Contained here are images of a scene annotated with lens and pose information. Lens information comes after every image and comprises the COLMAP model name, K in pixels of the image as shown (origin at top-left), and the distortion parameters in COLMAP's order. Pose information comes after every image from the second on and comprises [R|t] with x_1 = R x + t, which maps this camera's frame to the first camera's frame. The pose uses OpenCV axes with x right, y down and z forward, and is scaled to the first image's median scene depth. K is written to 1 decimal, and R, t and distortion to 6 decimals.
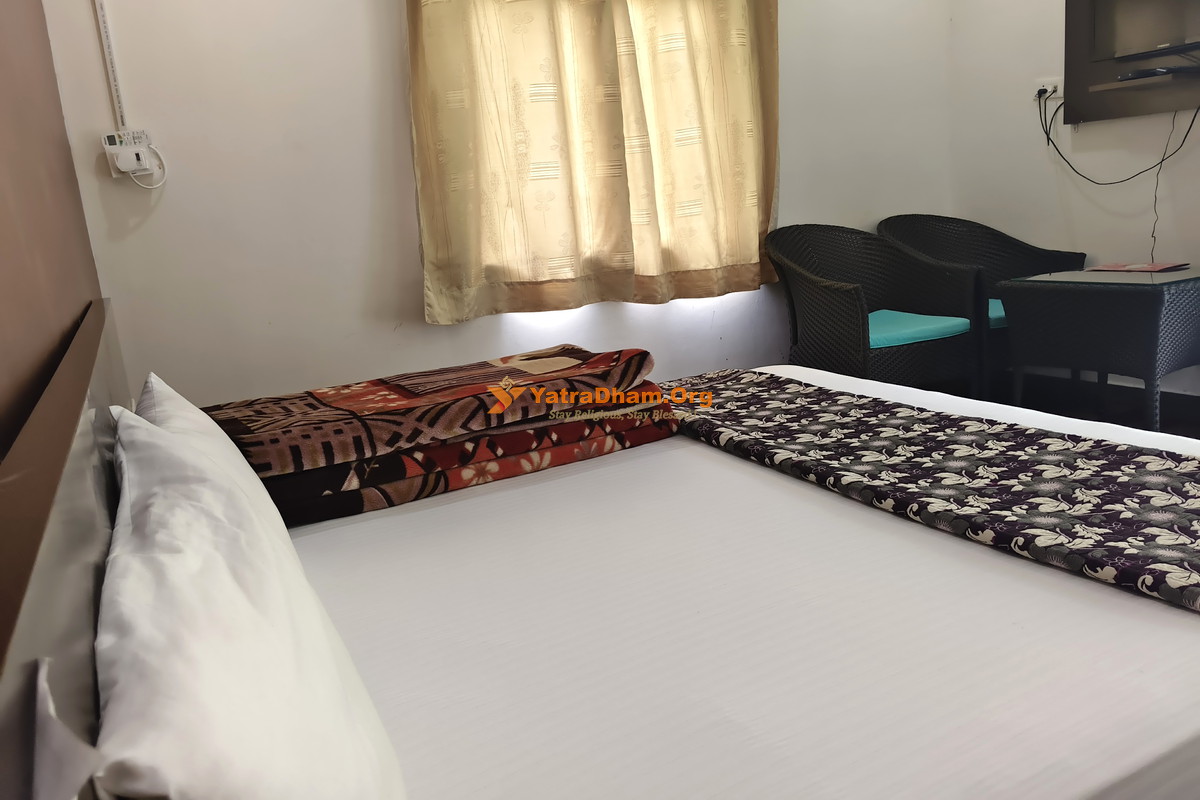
lens RADIAL K [[905.3, 0, 600.6], [0, 905.3, 399.5], [0, 0, 1]] dist [0.020796, -0.004269]
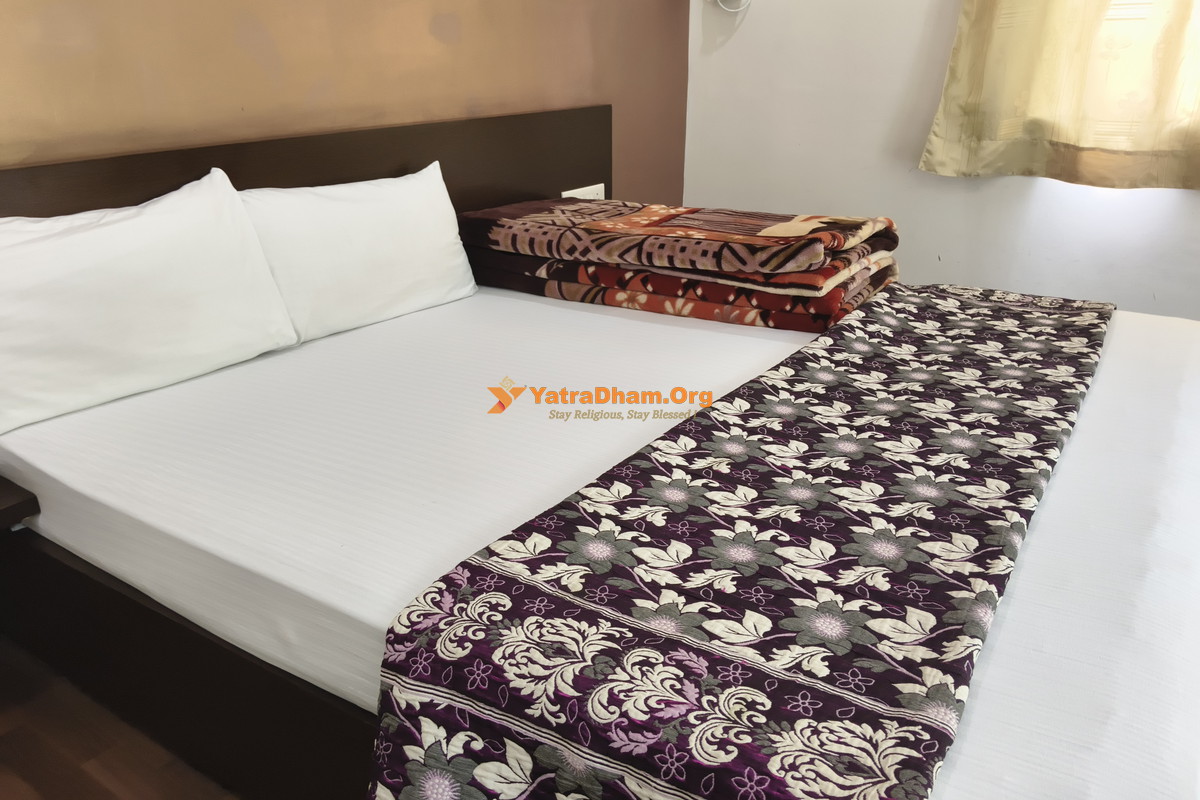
lens RADIAL K [[905.3, 0, 598.8], [0, 905.3, 400.0], [0, 0, 1]] dist [0.020796, -0.004269]
pose [[0.497630, 0.390967, -0.774280, 0.800200], [-0.207783, 0.920396, 0.331205, -0.178763], [0.842134, -0.003935, 0.539253, 0.302129]]
